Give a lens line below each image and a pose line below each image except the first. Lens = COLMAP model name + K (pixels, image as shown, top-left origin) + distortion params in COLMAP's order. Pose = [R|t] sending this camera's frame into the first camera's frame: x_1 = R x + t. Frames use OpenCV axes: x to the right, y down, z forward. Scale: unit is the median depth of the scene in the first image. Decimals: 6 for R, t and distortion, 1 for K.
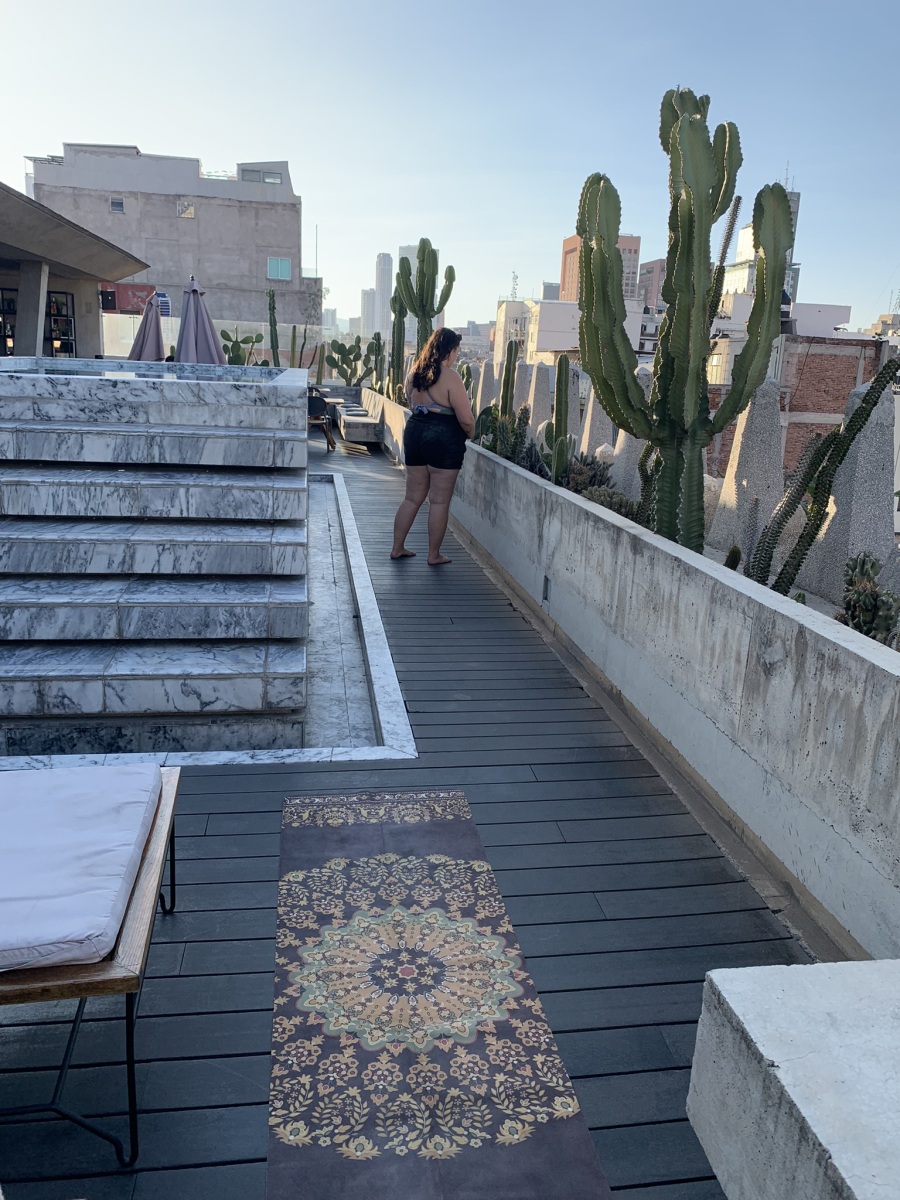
lens RADIAL K [[914.6, 0, 452.7], [0, 914.6, 584.8], [0, 0, 1]] dist [0.065786, -0.117406]
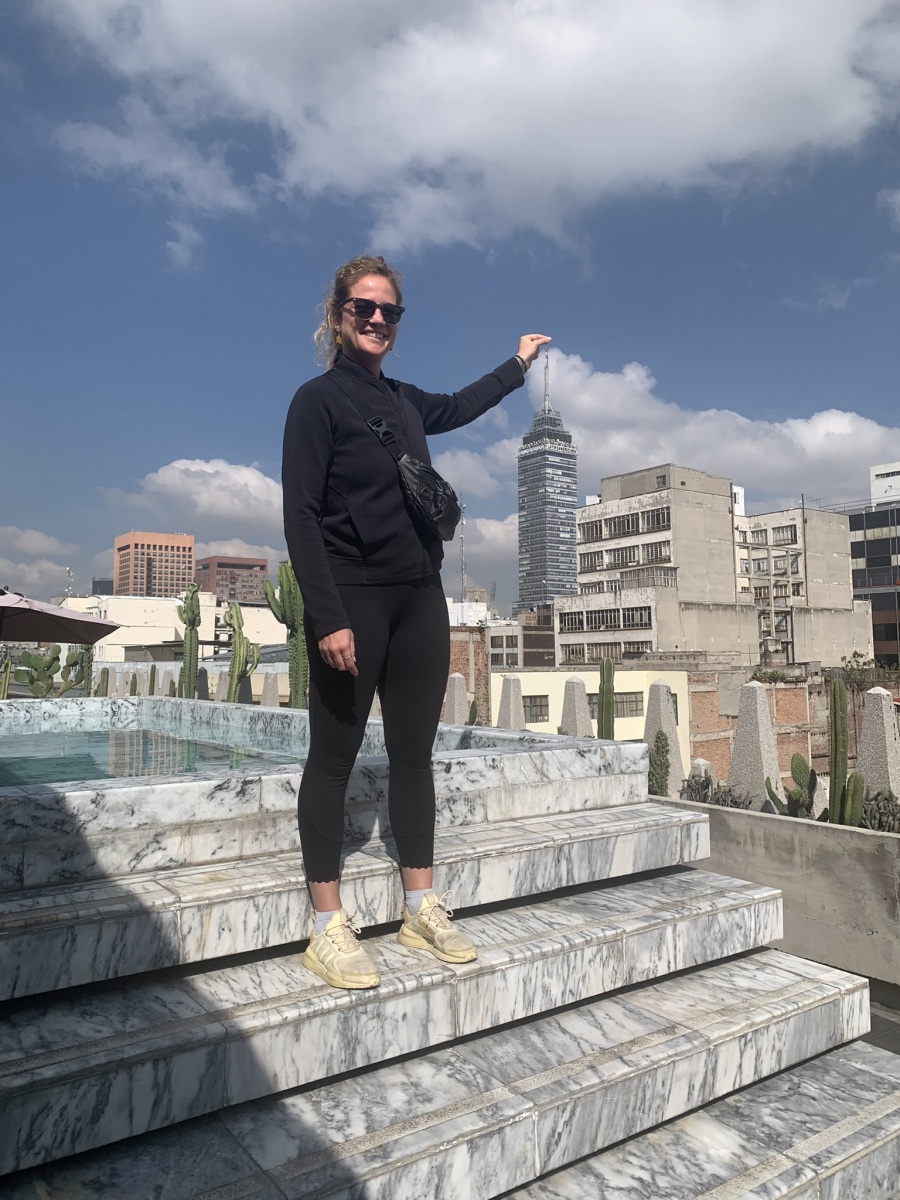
lens RADIAL K [[914.6, 0, 452.7], [0, 914.6, 584.8], [0, 0, 1]] dist [0.065786, -0.117406]
pose [[0.893989, -0.013820, 0.447875, -0.657791], [0.149184, 0.951682, -0.268415, -0.167204], [-0.422525, 0.306776, 0.852855, 0.404849]]
